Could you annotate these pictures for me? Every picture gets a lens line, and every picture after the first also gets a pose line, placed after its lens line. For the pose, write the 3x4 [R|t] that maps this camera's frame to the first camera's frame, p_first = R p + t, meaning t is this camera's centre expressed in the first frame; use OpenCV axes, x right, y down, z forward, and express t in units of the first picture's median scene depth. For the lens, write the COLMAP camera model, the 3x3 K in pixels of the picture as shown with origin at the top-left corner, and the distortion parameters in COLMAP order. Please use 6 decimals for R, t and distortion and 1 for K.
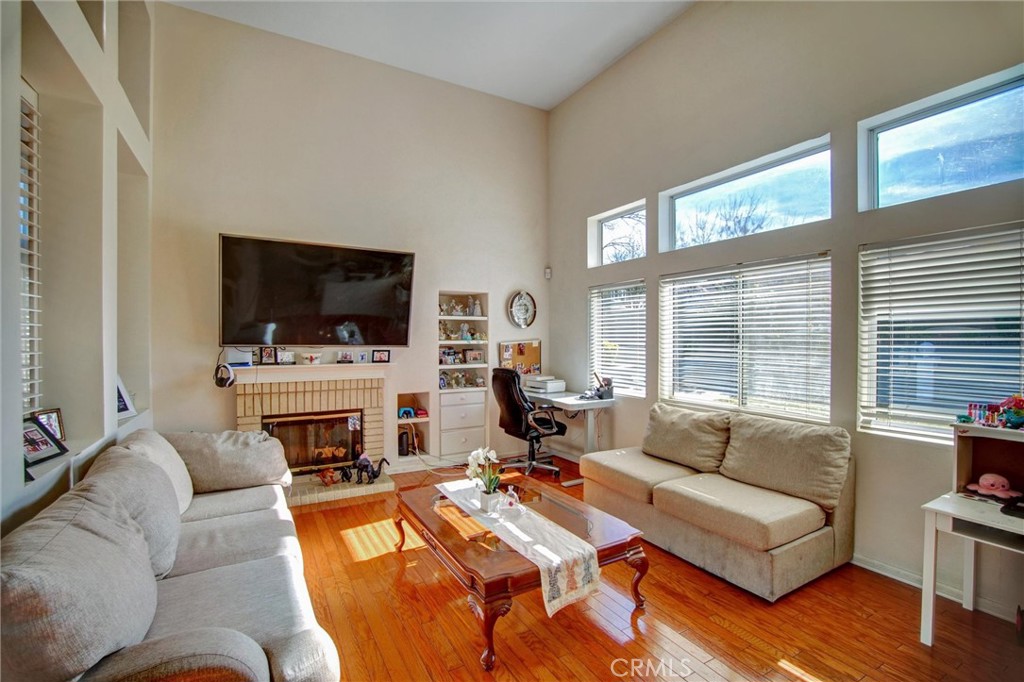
lens RADIAL K [[457.7, 0, 515.5], [0, 457.7, 341.0], [0, 0, 1]] dist [-0.040101, 0.008301]
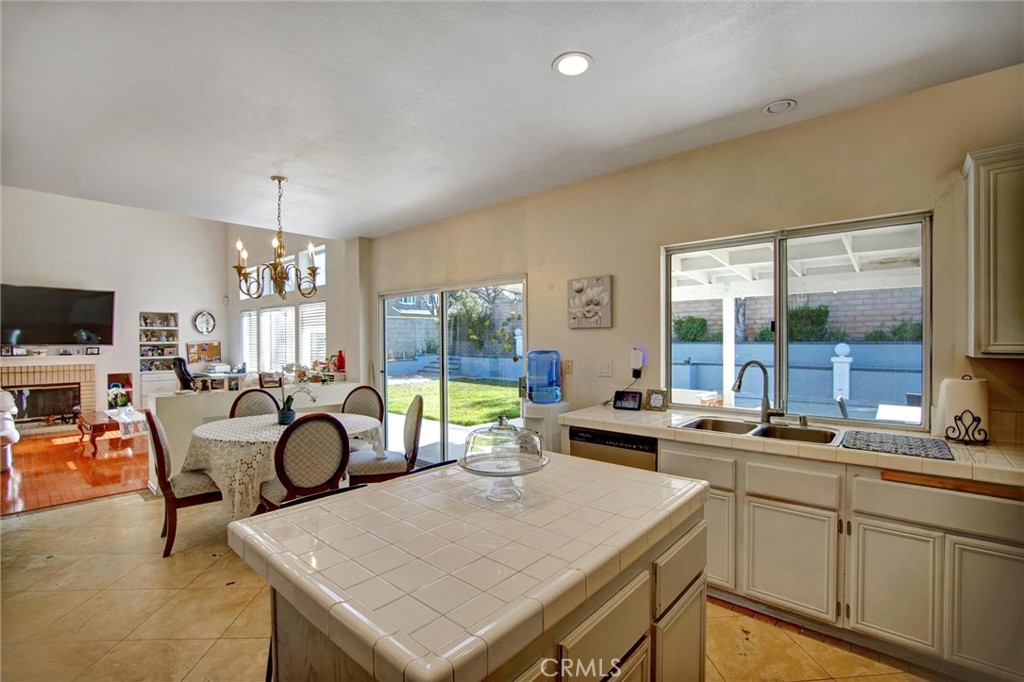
lens RADIAL K [[457.7, 0, 515.5], [0, 457.7, 341.0], [0, 0, 1]] dist [-0.040101, 0.008301]
pose [[0.947378, -0.003988, 0.320093, 0.656951], [0.005079, 0.999984, -0.002573, 0.007849], [-0.320078, 0.004064, 0.947382, -1.051023]]
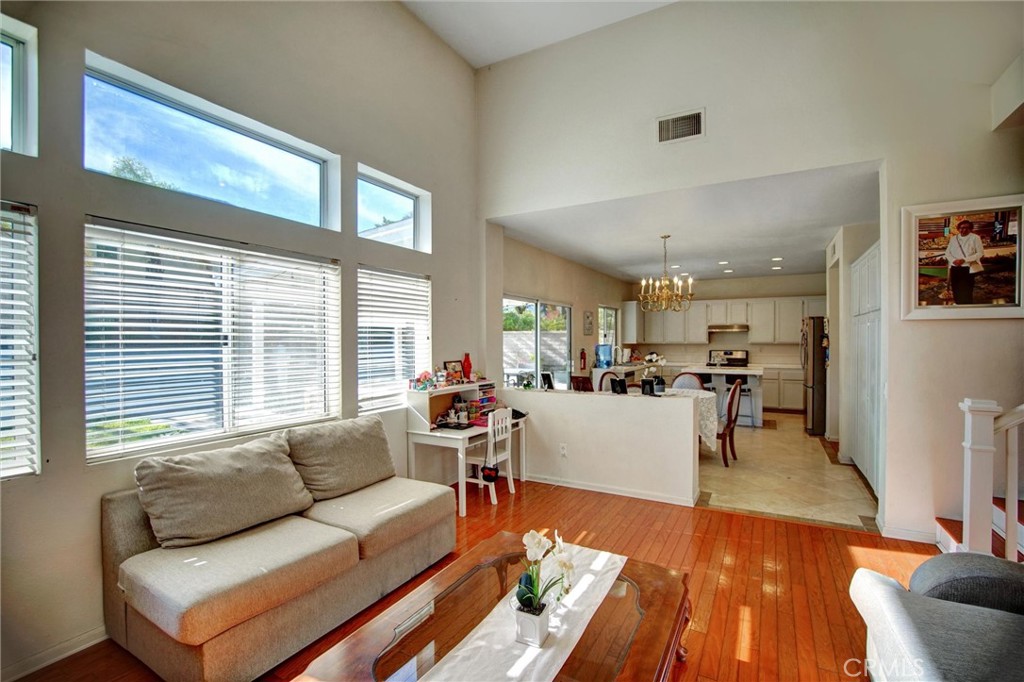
lens RADIAL K [[457.7, 0, 515.5], [0, 457.7, 341.0], [0, 0, 1]] dist [-0.040101, 0.008301]
pose [[-0.512309, 0.000694, 0.858801, -0.307880], [0.009630, 0.999941, 0.004937, -0.001784], [-0.858747, 0.010800, -0.512285, 0.763279]]
